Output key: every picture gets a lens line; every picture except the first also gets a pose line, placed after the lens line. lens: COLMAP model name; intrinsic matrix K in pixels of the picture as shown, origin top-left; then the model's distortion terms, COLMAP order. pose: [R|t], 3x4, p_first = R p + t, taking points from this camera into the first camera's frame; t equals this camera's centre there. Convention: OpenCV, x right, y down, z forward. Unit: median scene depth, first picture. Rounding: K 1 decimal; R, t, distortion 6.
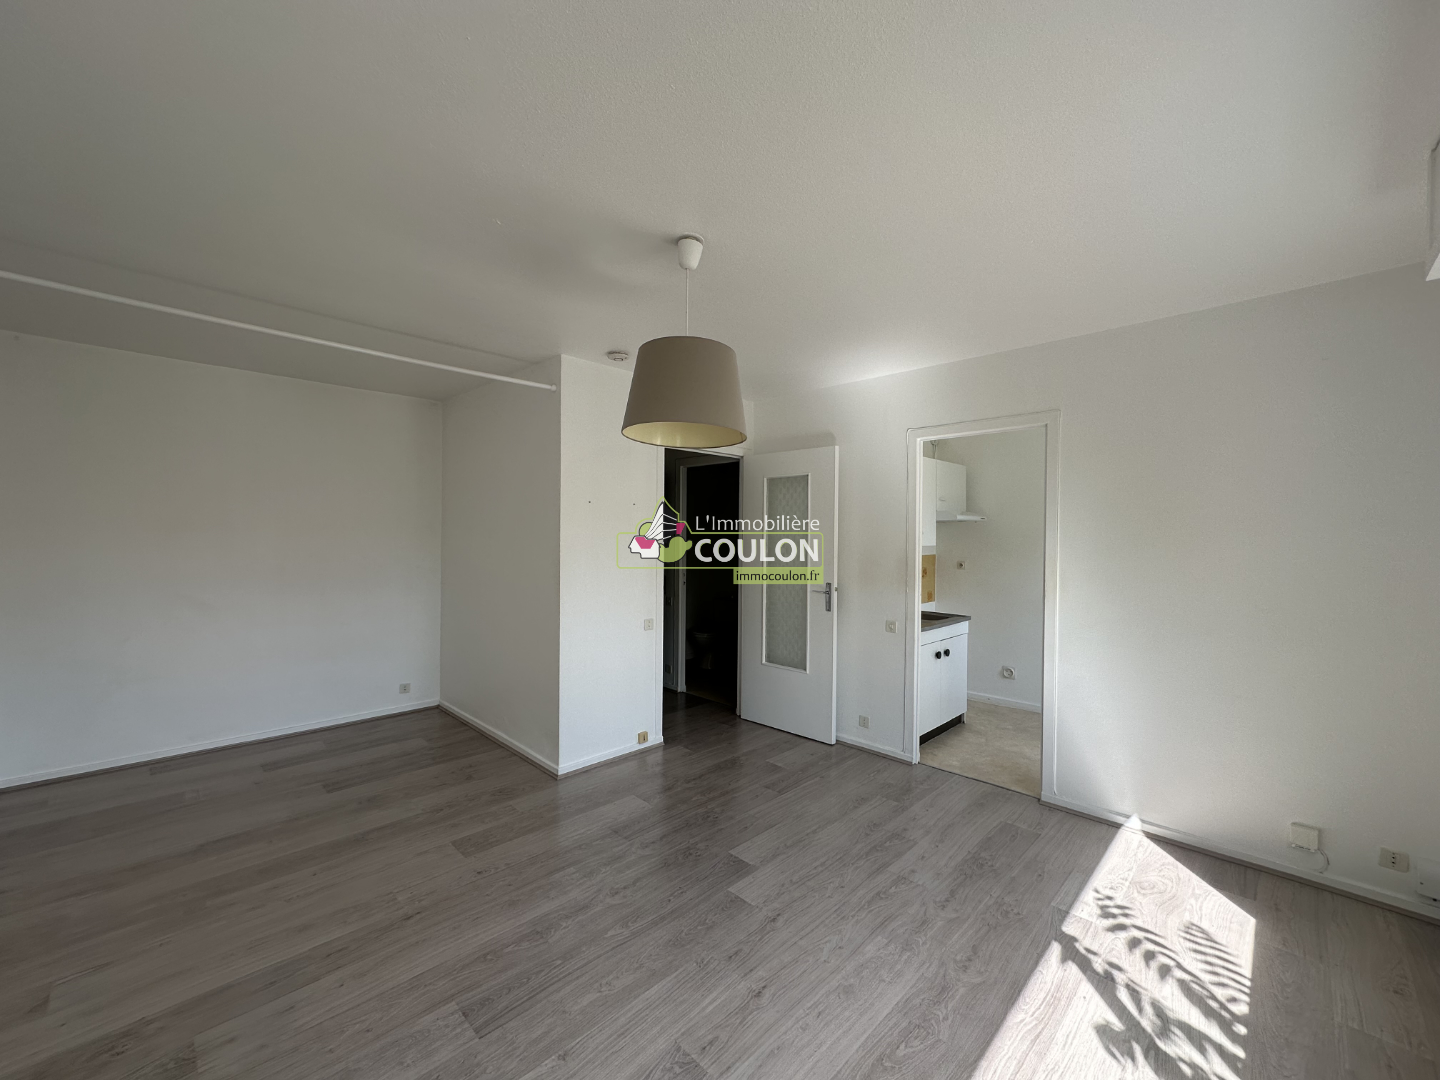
lens RADIAL K [[573.3, 0, 718.4], [0, 573.3, 540.0], [0, 0, 1]] dist [-0.004145, 0.000967]
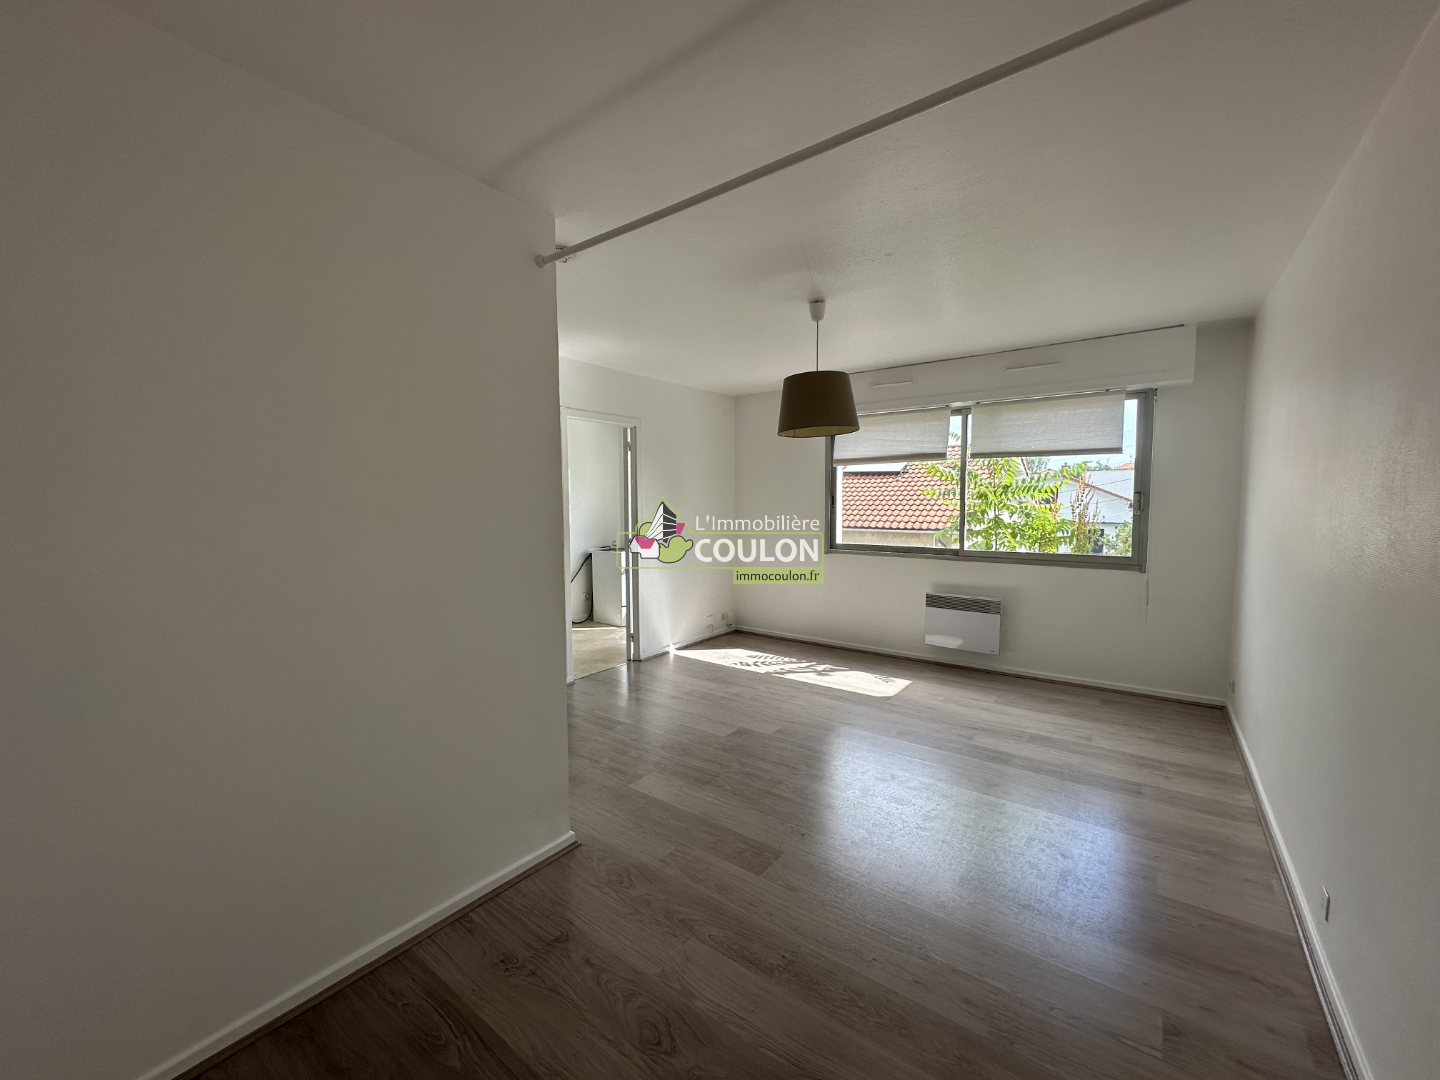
lens RADIAL K [[573.3, 0, 717.2], [0, 573.3, 545.0], [0, 0, 1]] dist [-0.004145, 0.000967]
pose [[-0.136122, -0.083288, 0.987185, -1.193208], [0.014868, 0.996176, 0.086096, -0.010291], [-0.990581, 0.026397, -0.134363, 1.127752]]
